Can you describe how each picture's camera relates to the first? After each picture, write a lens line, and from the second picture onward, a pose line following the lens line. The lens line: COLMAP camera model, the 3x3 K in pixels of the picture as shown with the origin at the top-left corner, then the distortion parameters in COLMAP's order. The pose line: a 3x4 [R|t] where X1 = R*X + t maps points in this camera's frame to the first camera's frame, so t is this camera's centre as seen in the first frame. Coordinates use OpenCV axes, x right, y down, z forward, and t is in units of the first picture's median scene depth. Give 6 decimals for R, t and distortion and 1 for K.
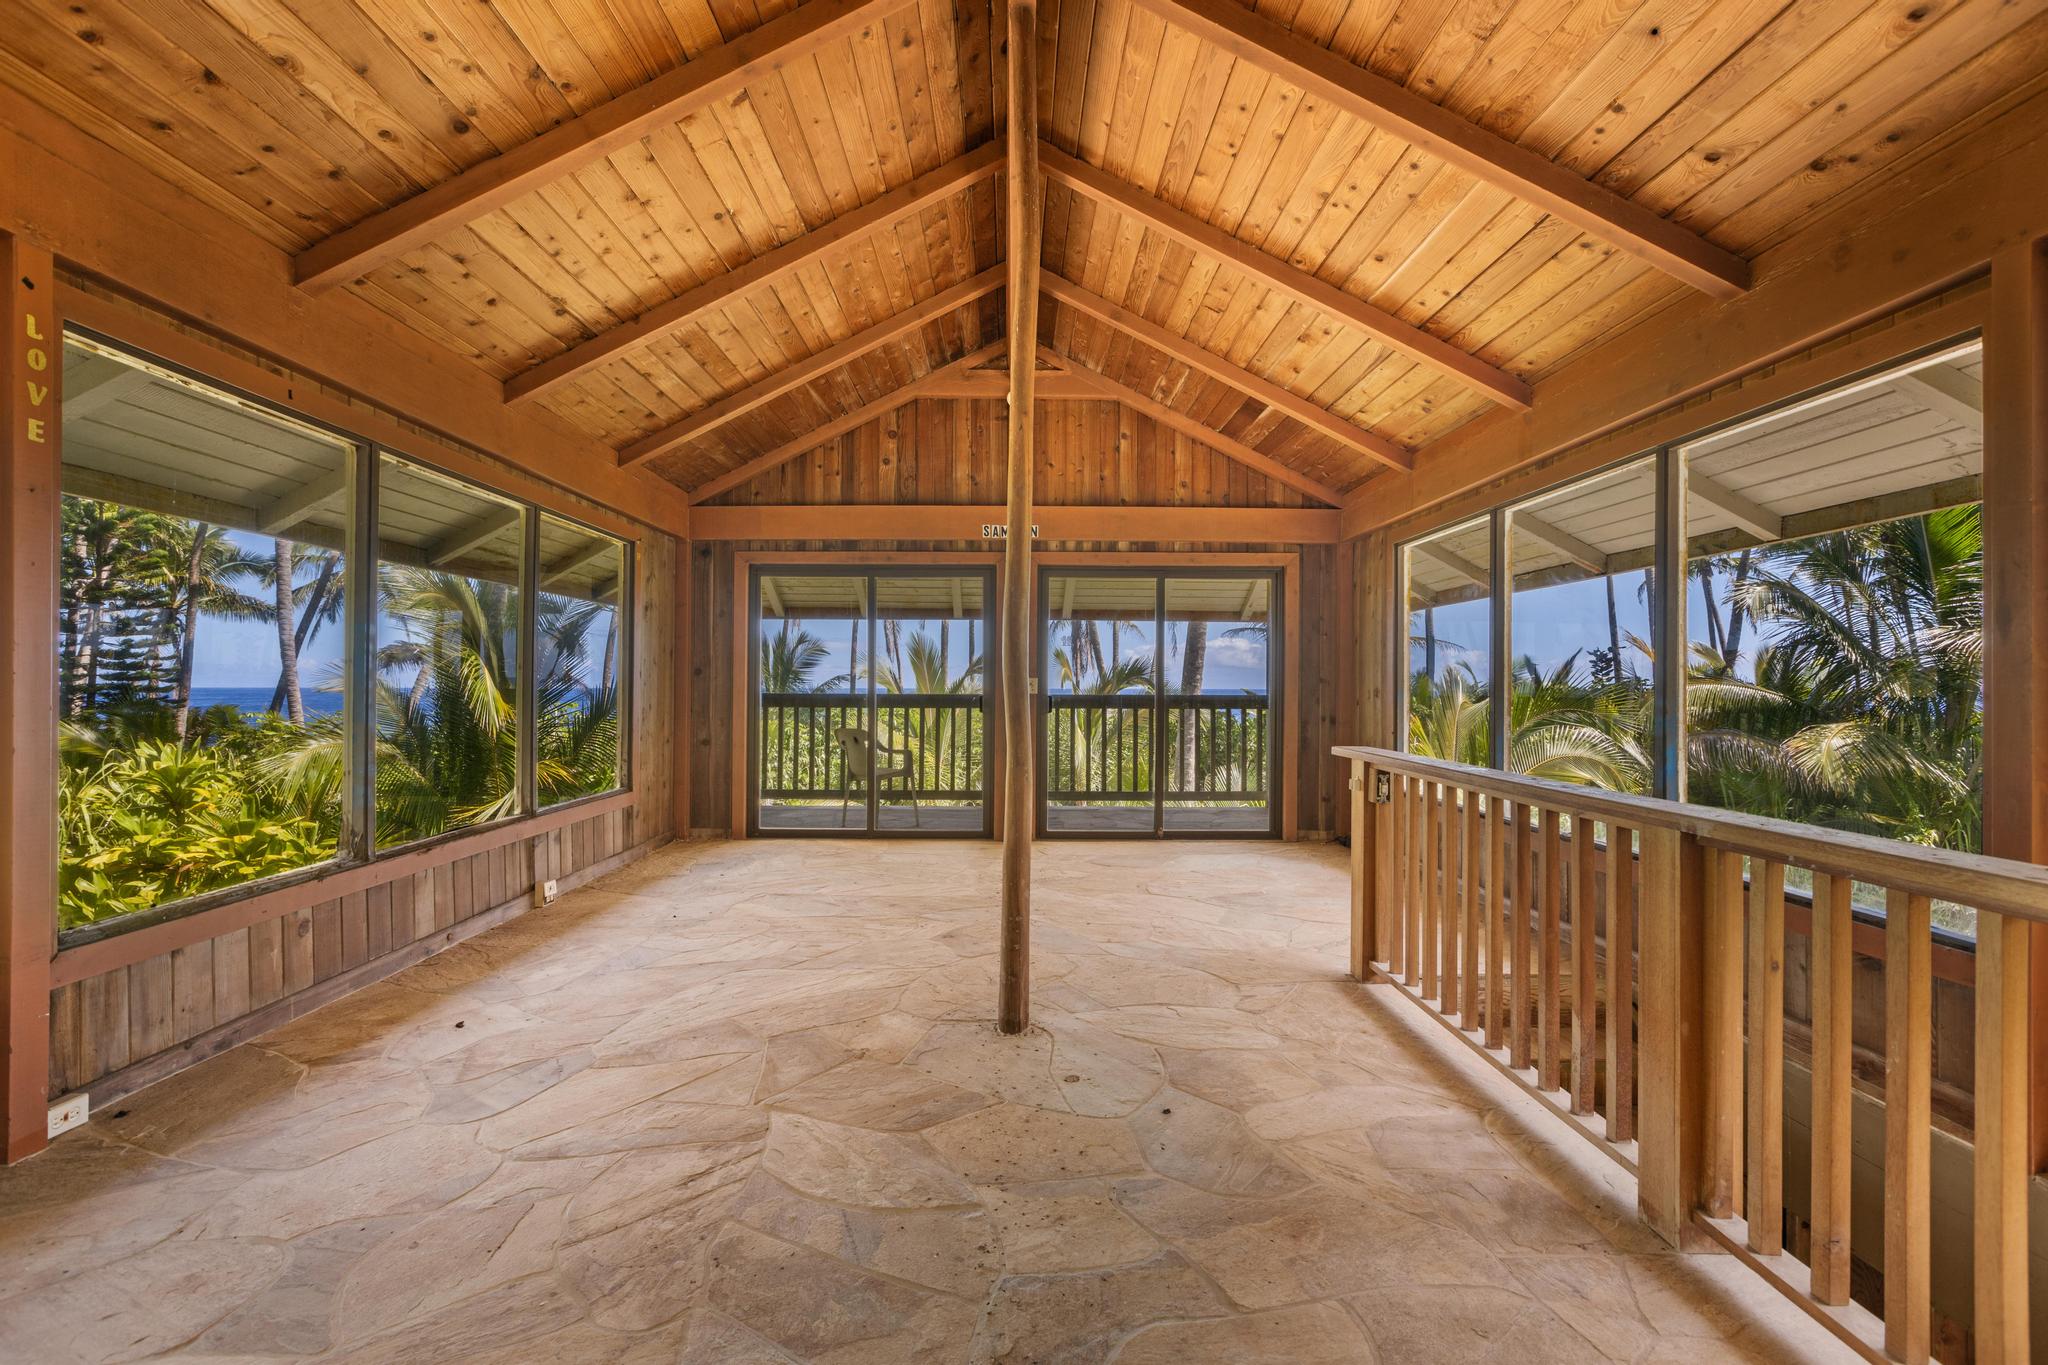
lens RADIAL K [[914.5, 0, 1021.6], [0, 914.5, 682.7], [0, 0, 1]] dist [0.001739, 0.000558]
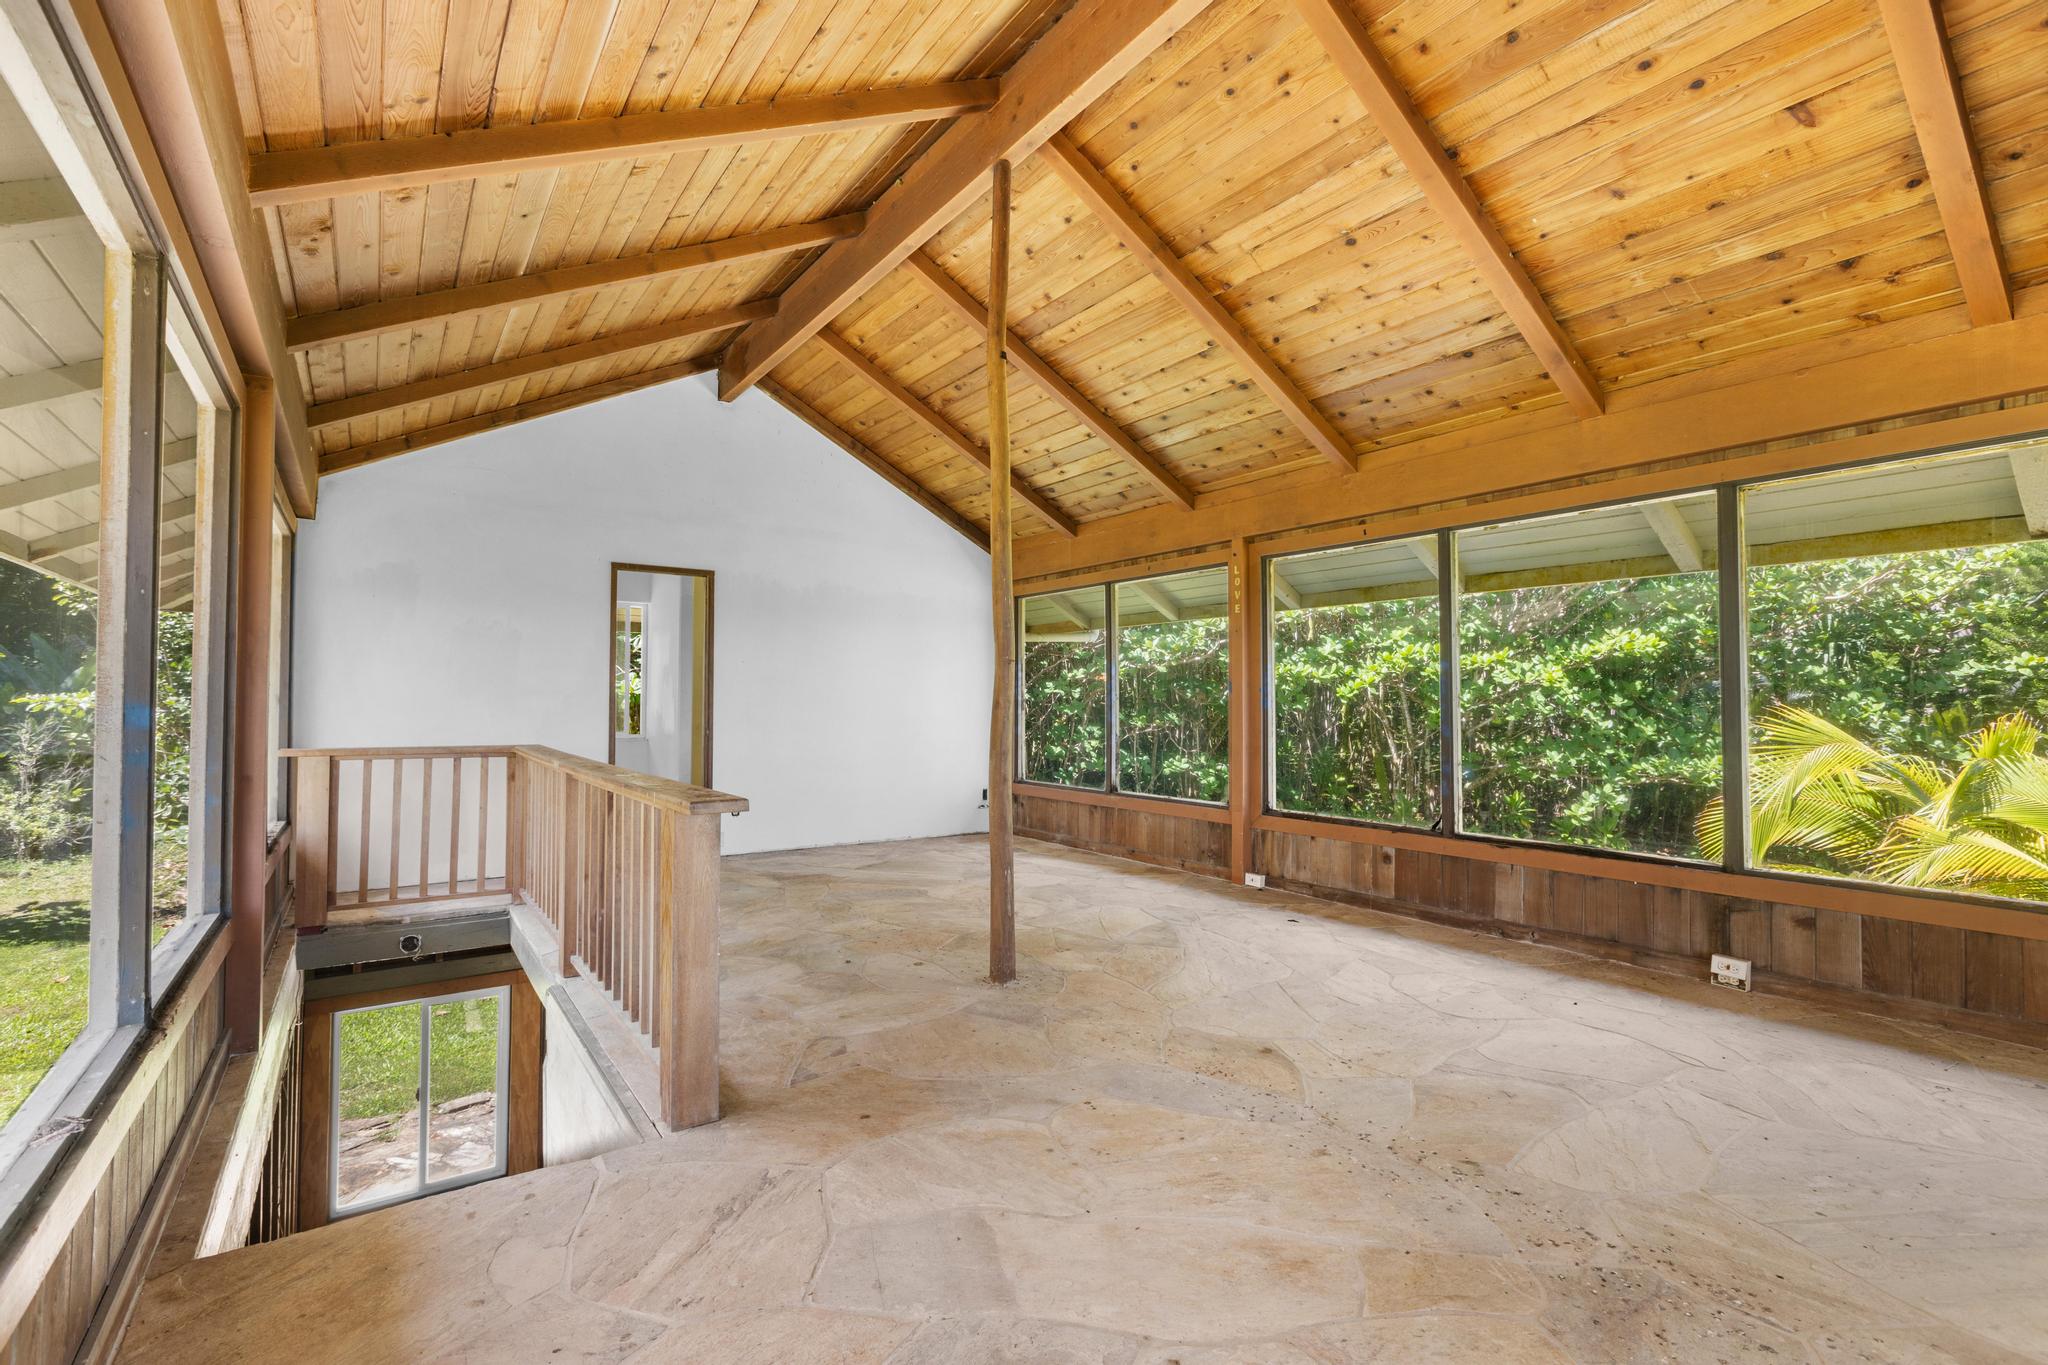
lens RADIAL K [[914.5, 0, 1021.7], [0, 914.5, 681.2], [0, 0, 1]] dist [0.001739, 0.000558]
pose [[-0.818660, -0.018233, -0.573988, 0.702426], [-0.005221, 0.999691, -0.024310, -0.000282], [0.574254, -0.016905, -0.818503, 2.074274]]
